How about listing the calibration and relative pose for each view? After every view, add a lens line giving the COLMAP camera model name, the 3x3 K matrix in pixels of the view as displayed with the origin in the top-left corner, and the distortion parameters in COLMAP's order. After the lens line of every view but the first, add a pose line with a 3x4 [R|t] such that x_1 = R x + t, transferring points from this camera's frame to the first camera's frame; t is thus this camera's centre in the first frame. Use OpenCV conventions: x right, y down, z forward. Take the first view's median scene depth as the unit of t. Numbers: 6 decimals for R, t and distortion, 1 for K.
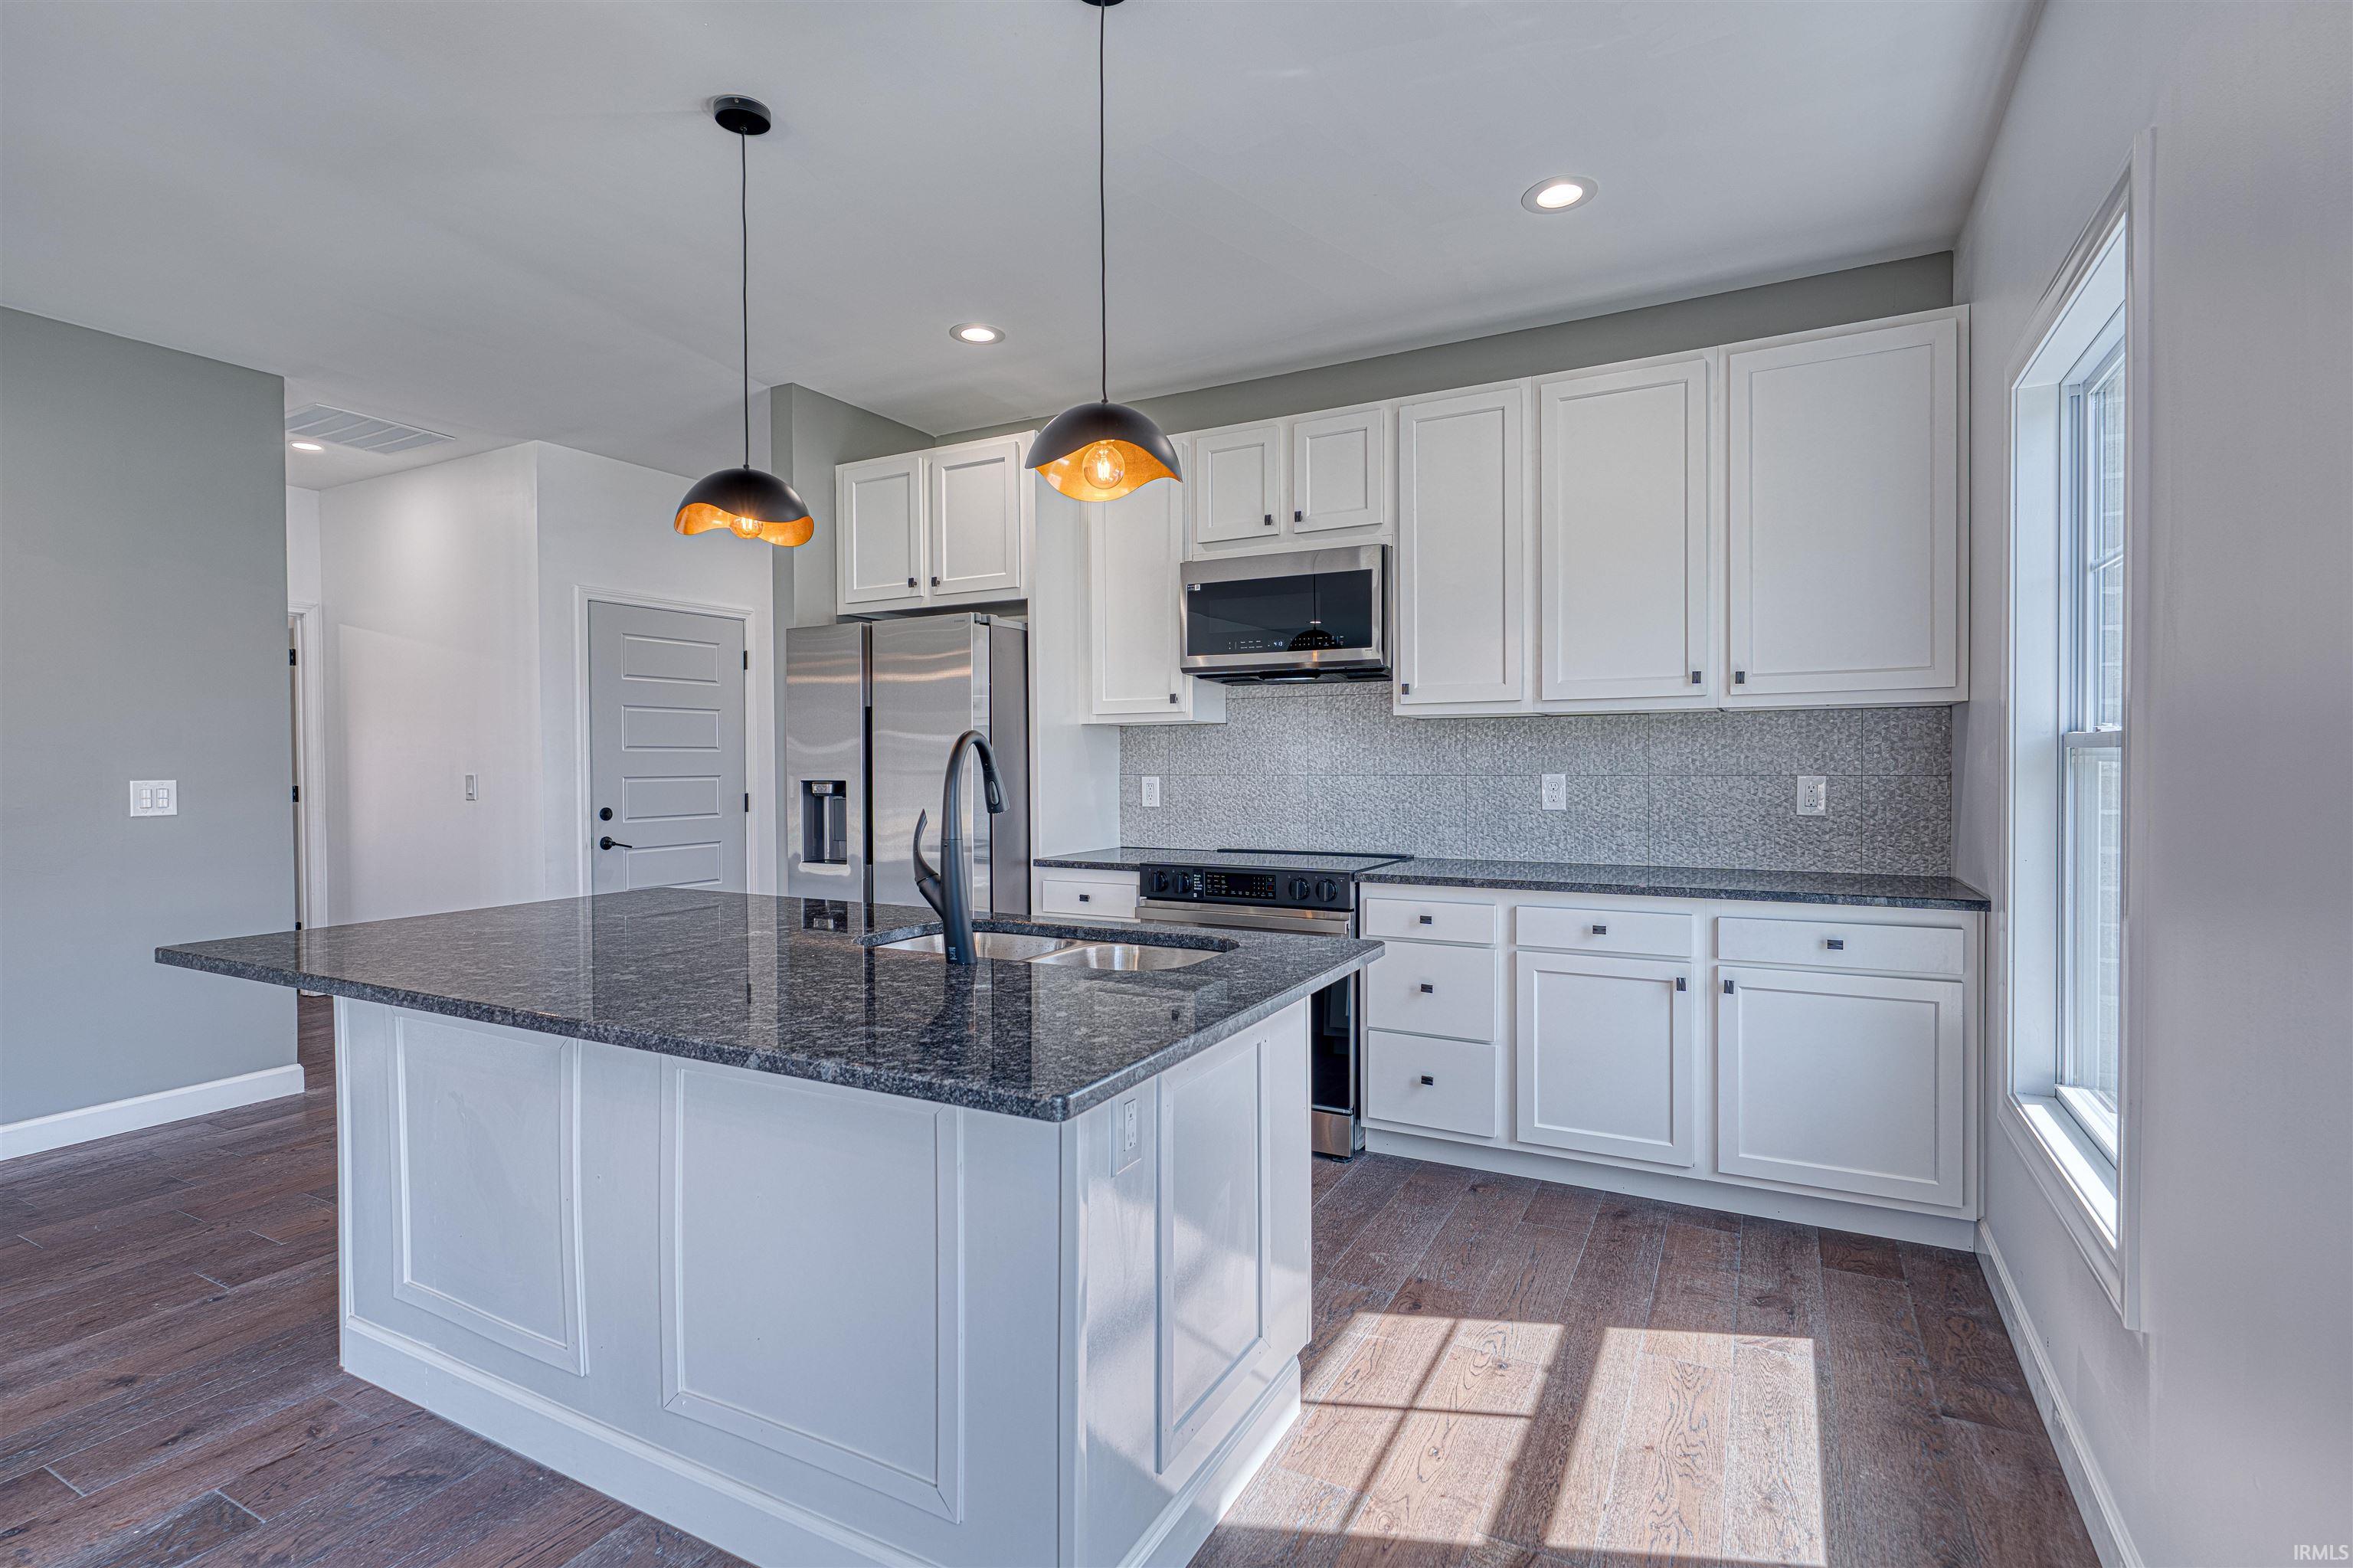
lens RADIAL K [[1088.0, 0, 1177.9], [0, 1088.0, 778.7], [0, 0, 1]] dist [-0.008663, 0.003818]
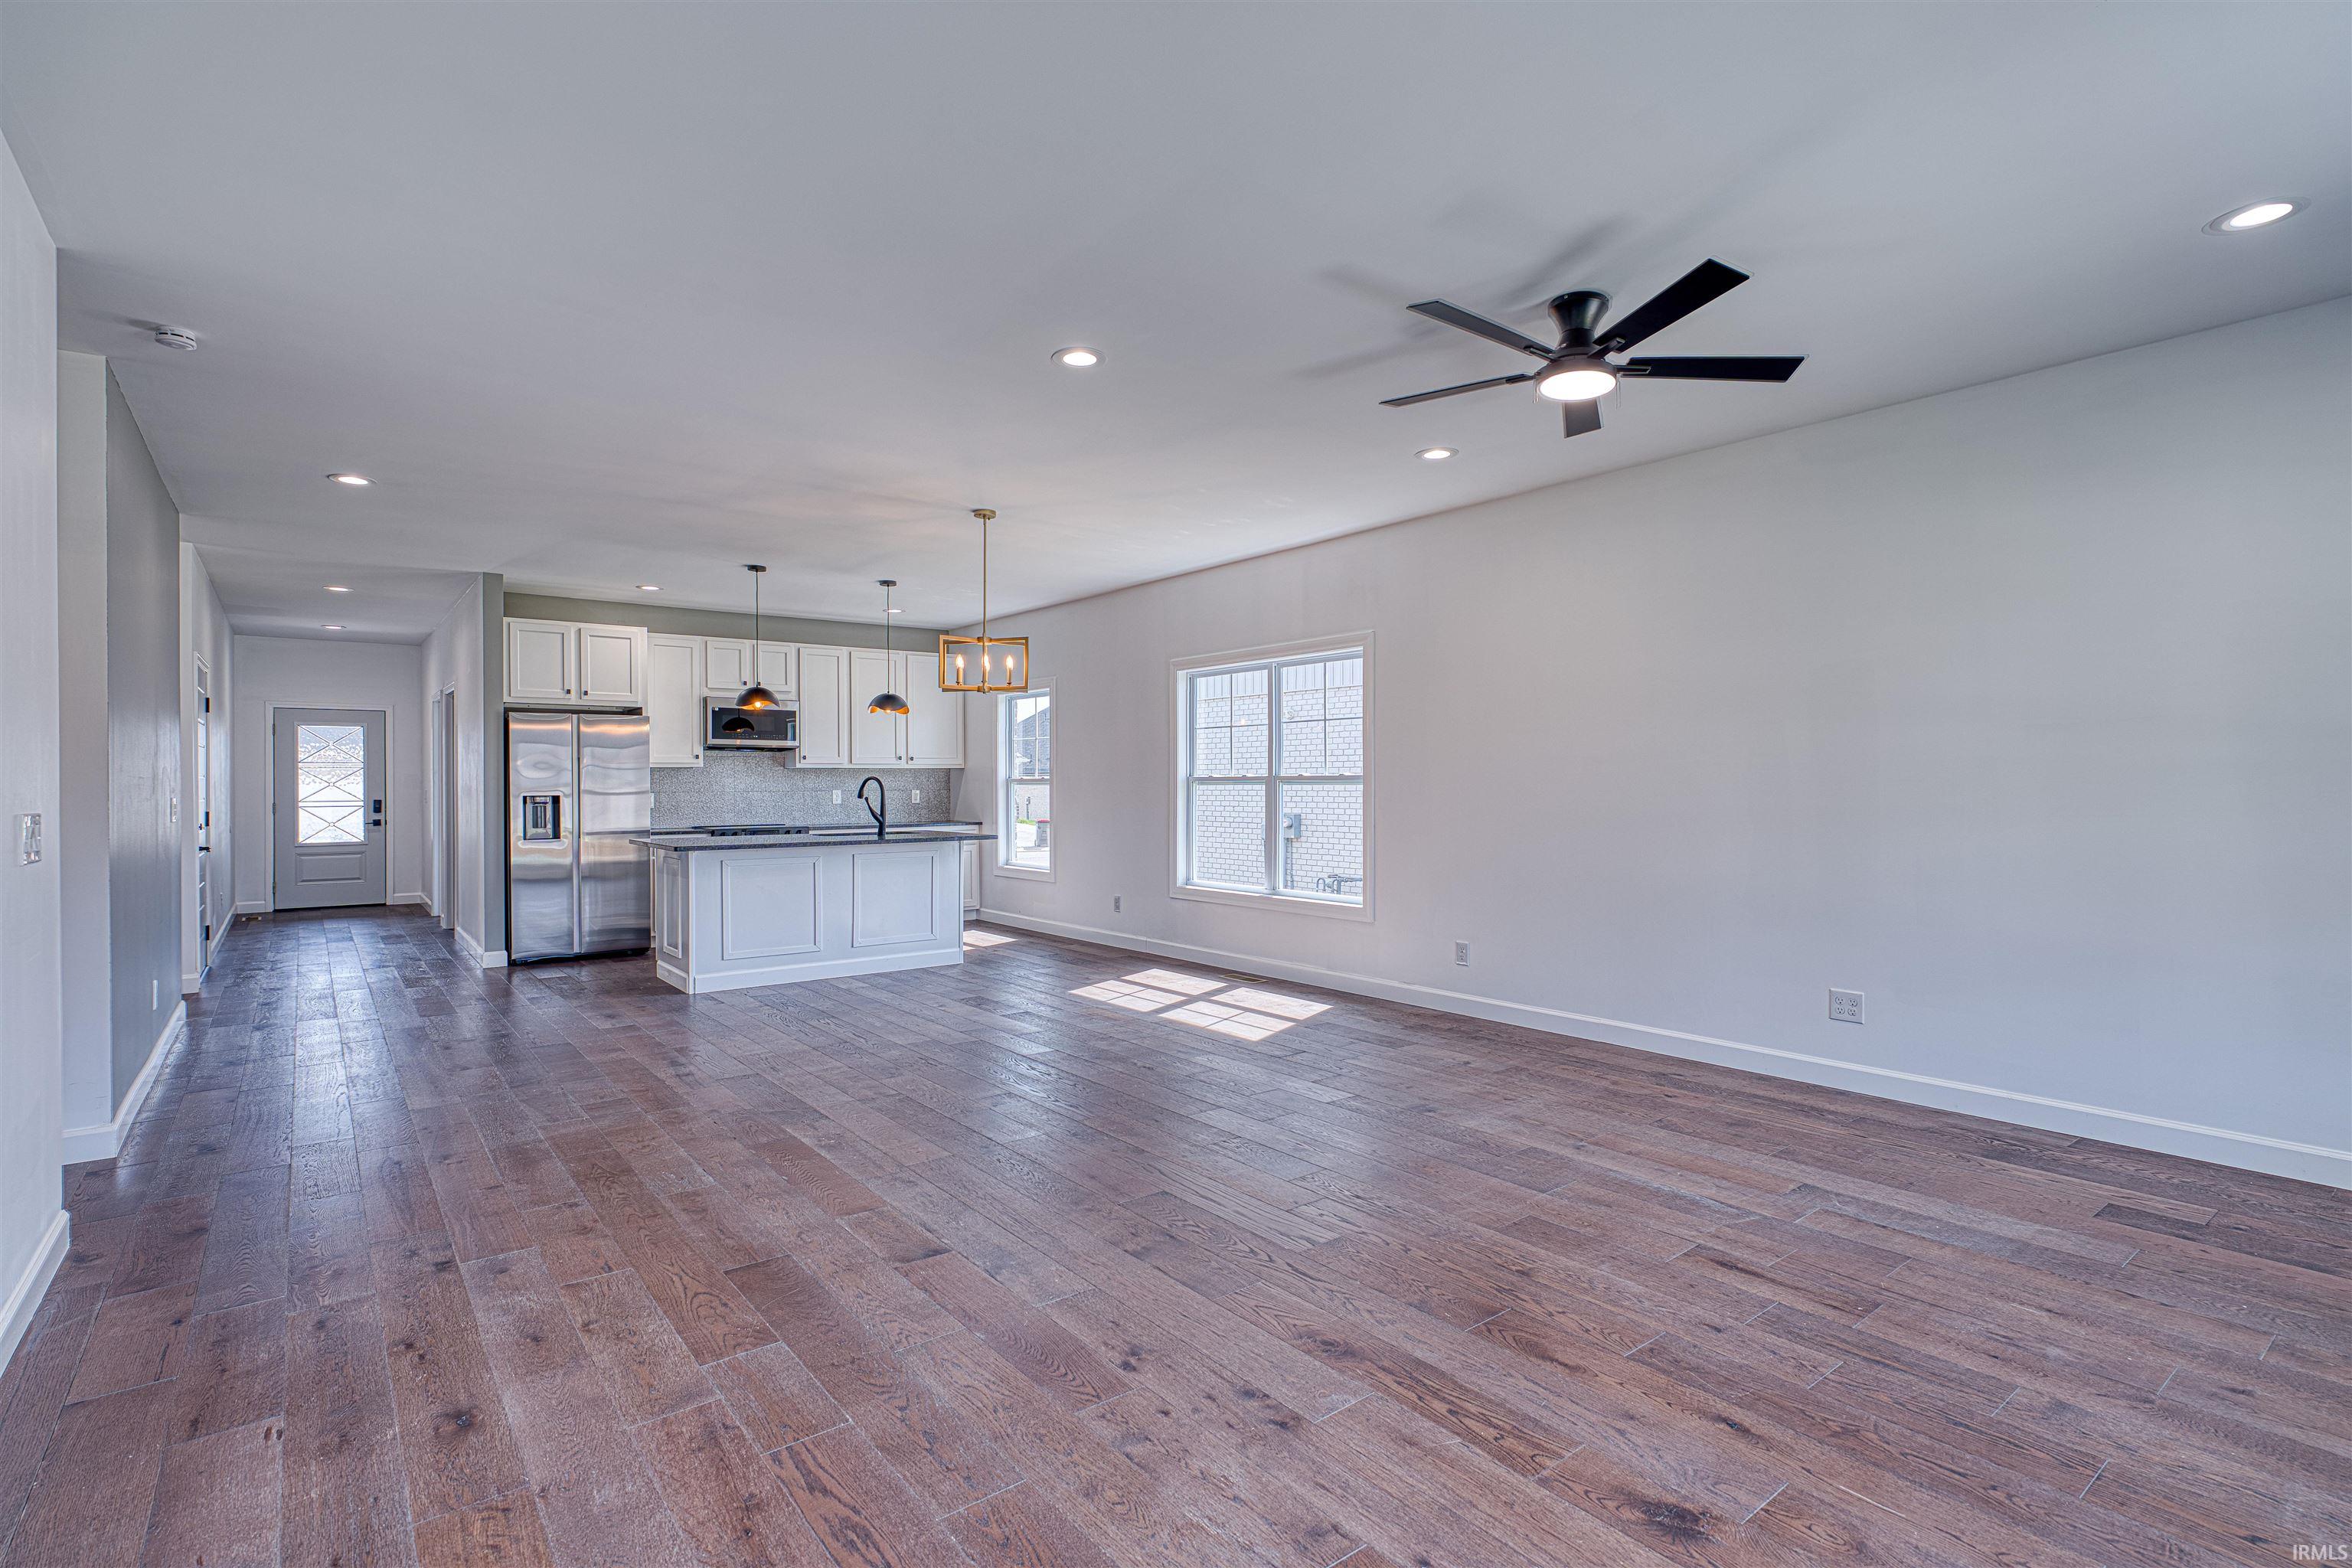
lens RADIAL K [[1087.5, 0, 1177.4], [0, 1087.5, 778.7], [0, 0, 1]] dist [-0.008663, 0.003818]
pose [[0.384474, 0.003898, 0.923127, -1.753601], [0.013512, 0.999860, -0.009850, 0.004615], [-0.923037, 0.016261, 0.384368, -0.771122]]
